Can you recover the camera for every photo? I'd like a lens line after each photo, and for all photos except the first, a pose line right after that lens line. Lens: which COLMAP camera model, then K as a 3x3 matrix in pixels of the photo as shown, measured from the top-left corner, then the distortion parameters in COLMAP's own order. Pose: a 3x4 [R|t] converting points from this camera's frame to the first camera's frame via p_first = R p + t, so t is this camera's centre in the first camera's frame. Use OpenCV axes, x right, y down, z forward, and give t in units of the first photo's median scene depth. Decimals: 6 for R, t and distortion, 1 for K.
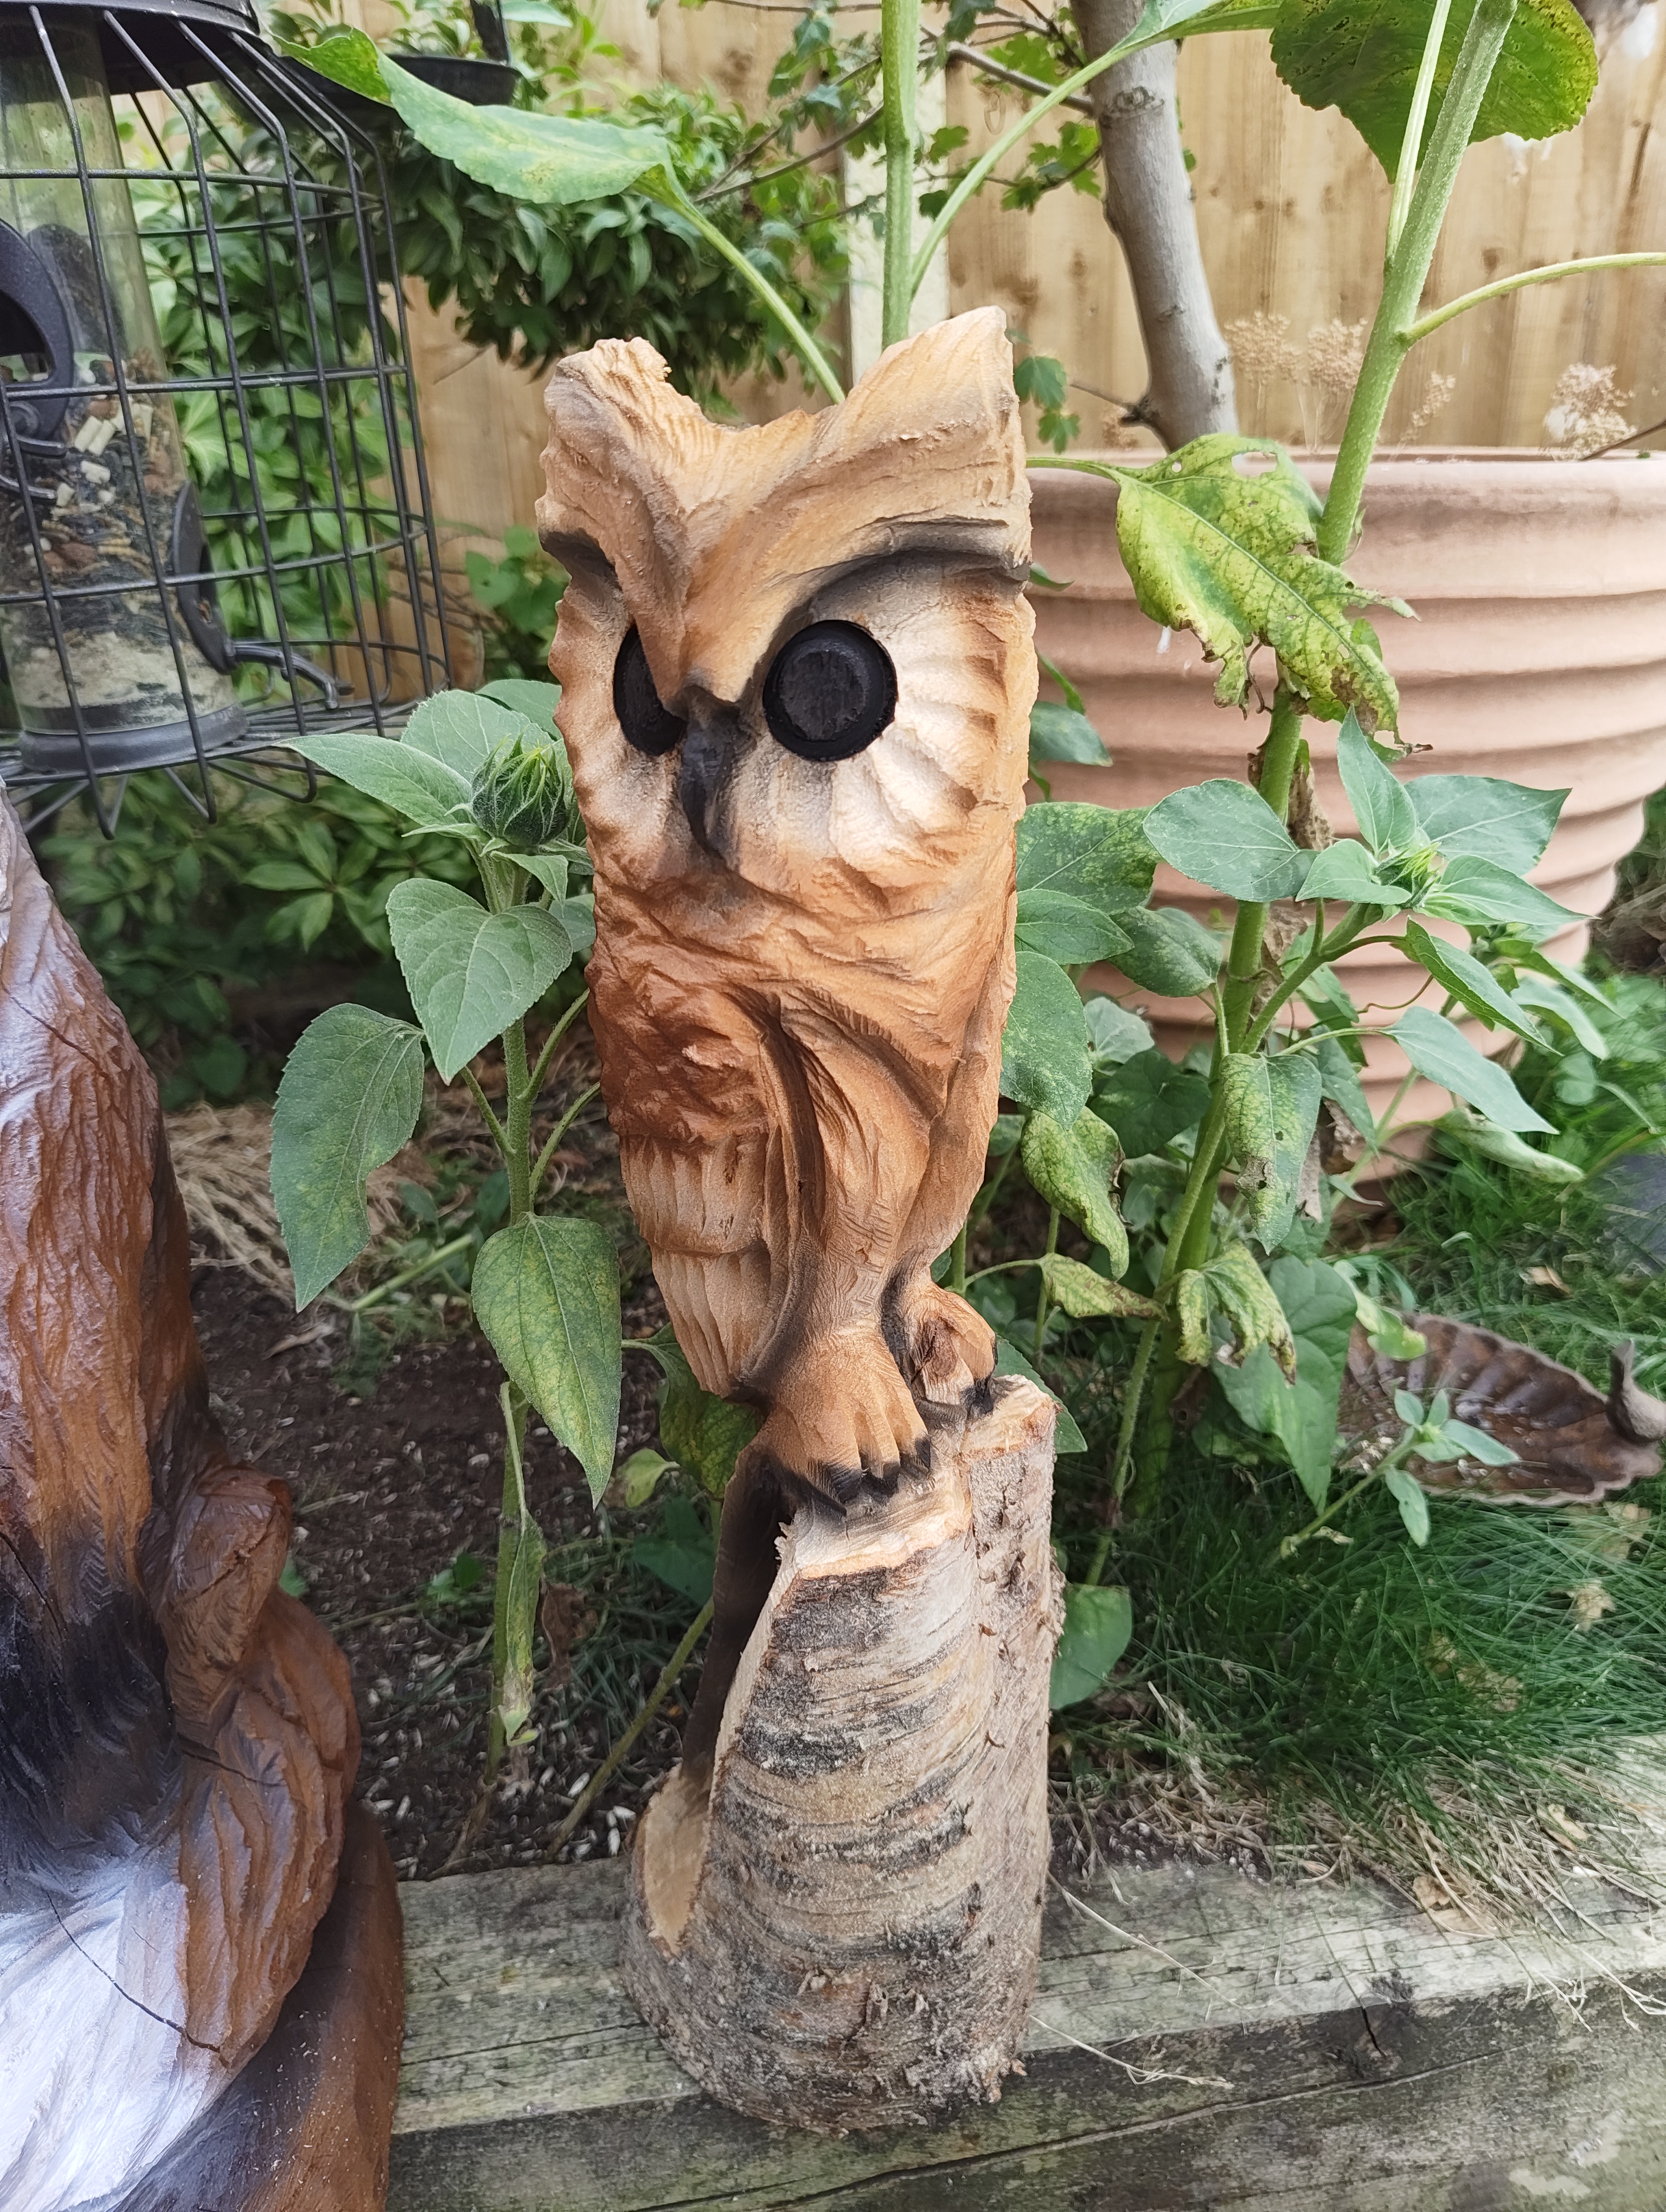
lens RADIAL K [[1443.1, 0, 912.9], [0, 1443.1, 1152.4], [0, 0, 1]] dist [0.012786, -0.020326]
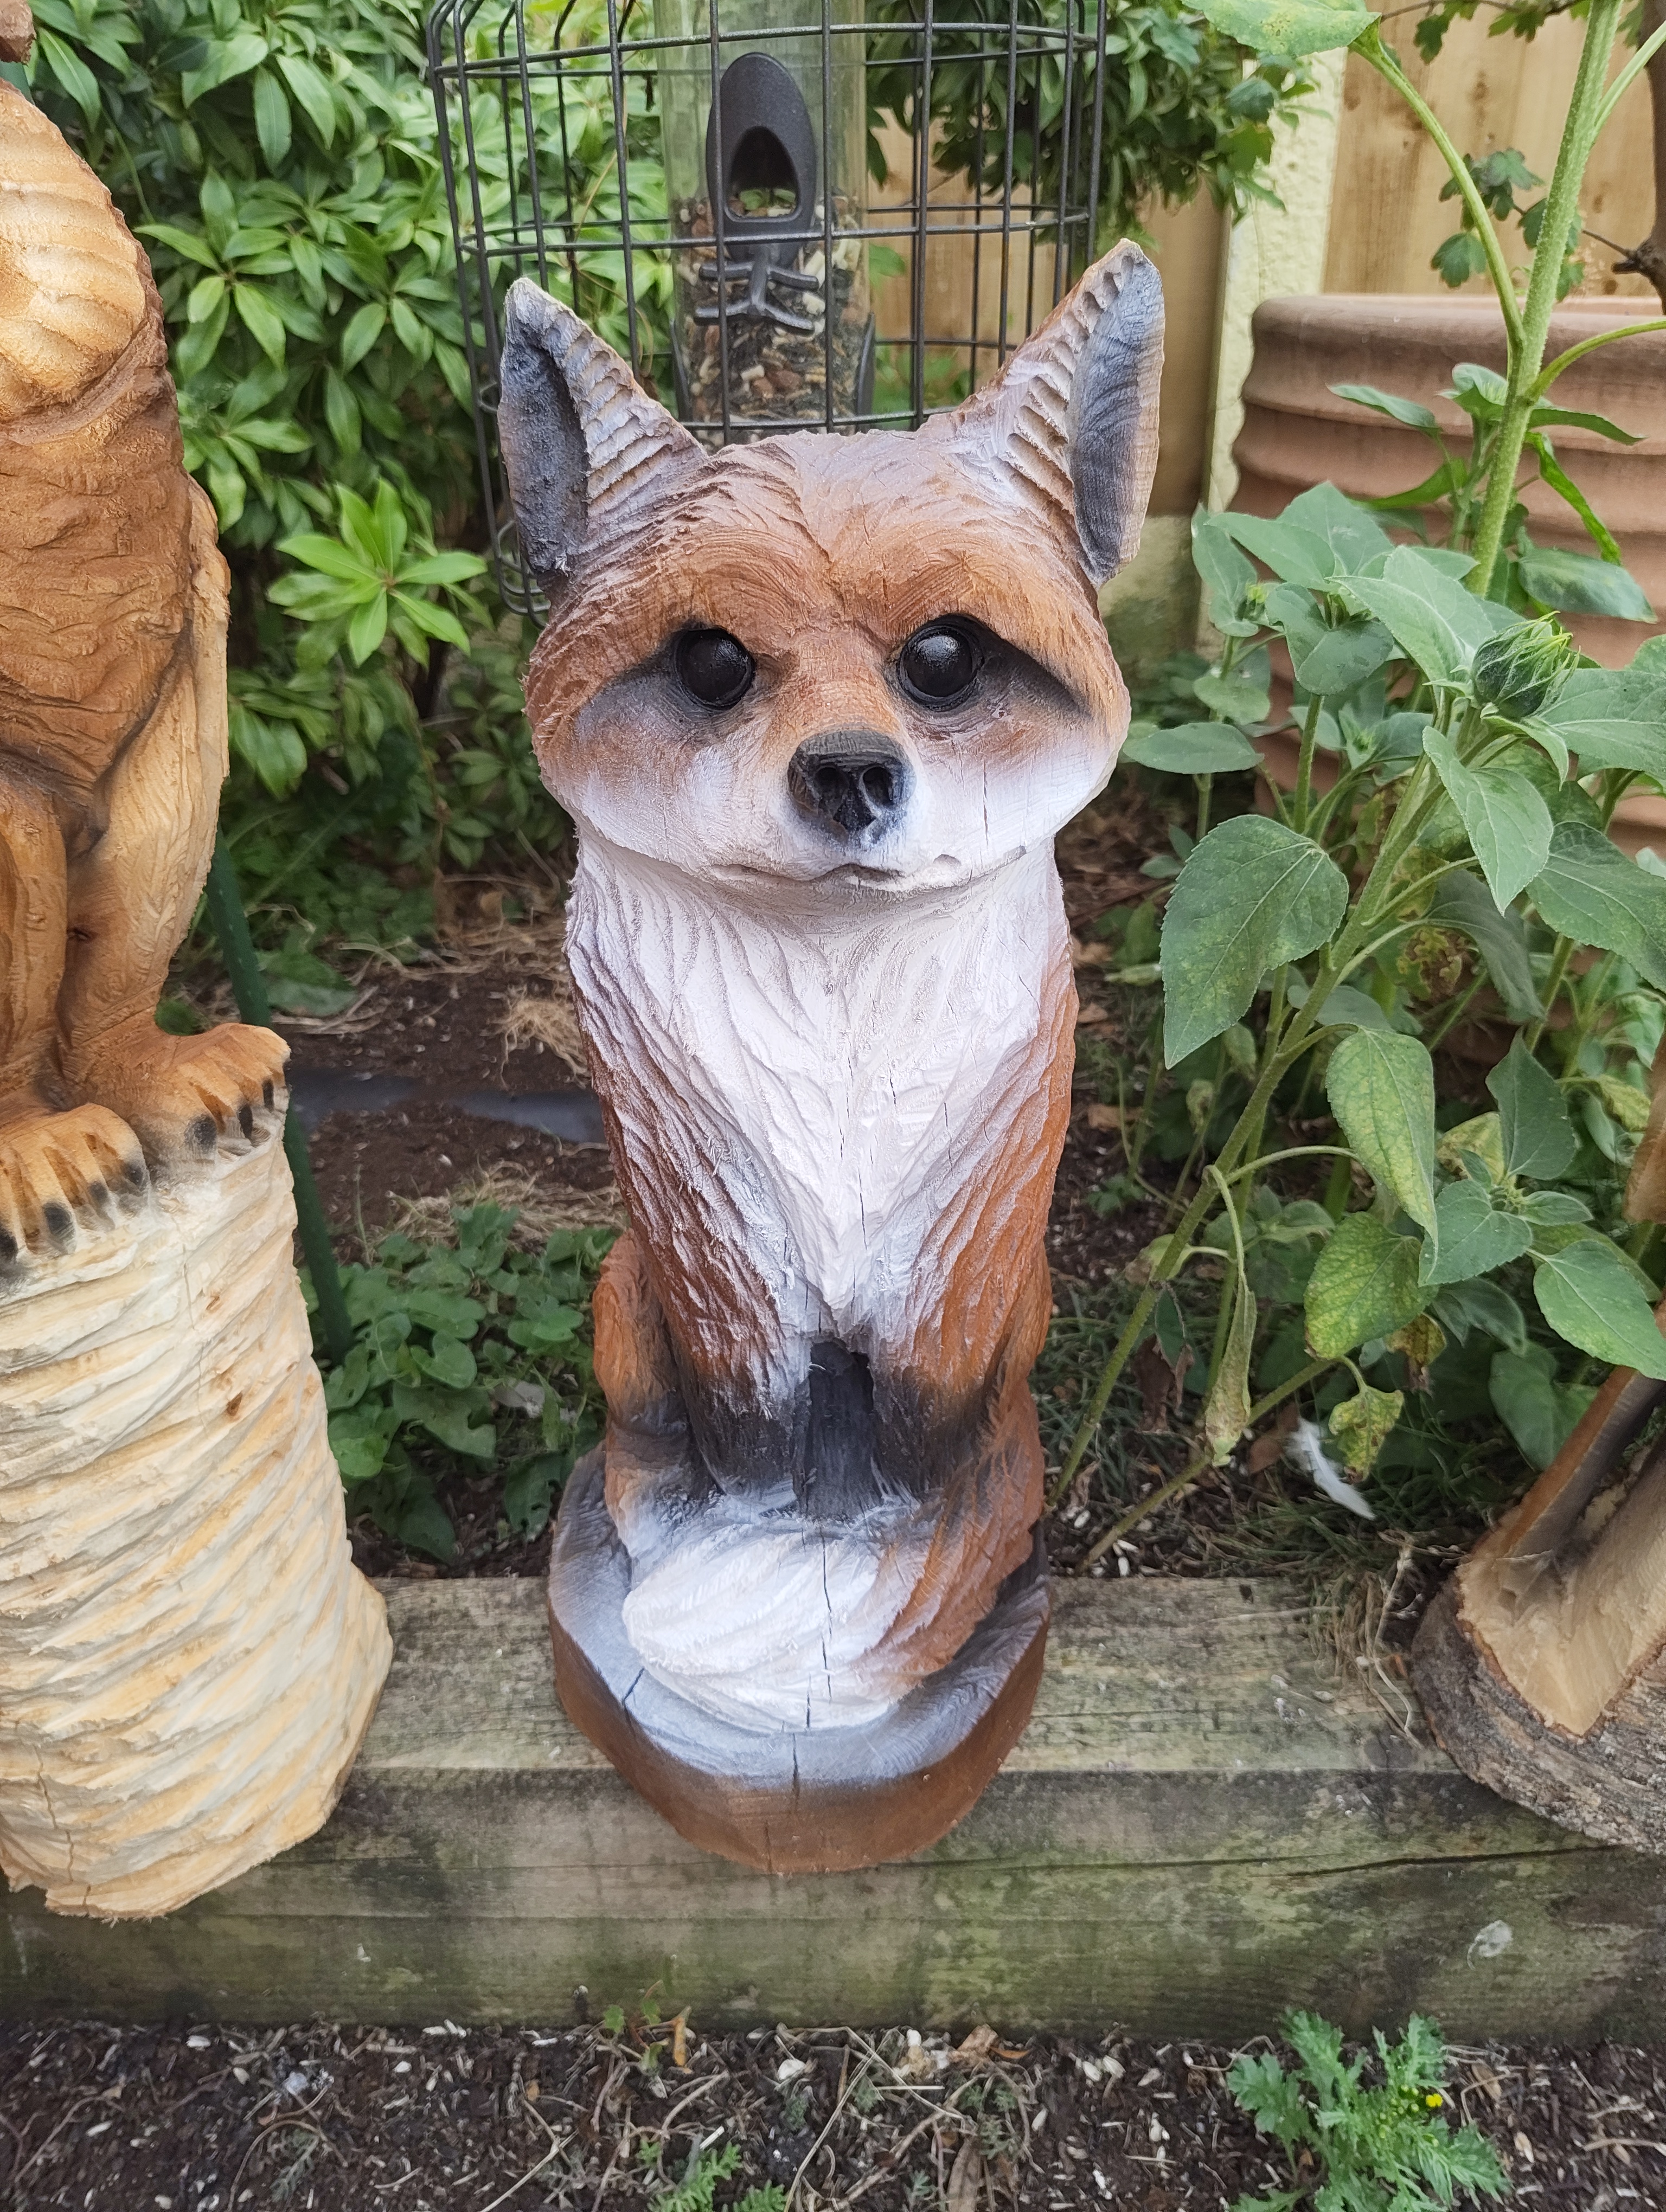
lens RADIAL K [[1443.1, 0, 836.2], [0, 1443.1, 1129.4], [0, 0, 1]] dist [0.012786, -0.020326]
pose [[0.992300, 0.081923, -0.092896, -0.396633], [-0.073422, 0.993094, 0.091511, 0.050680], [0.099751, -0.083985, 0.991462, -0.141587]]
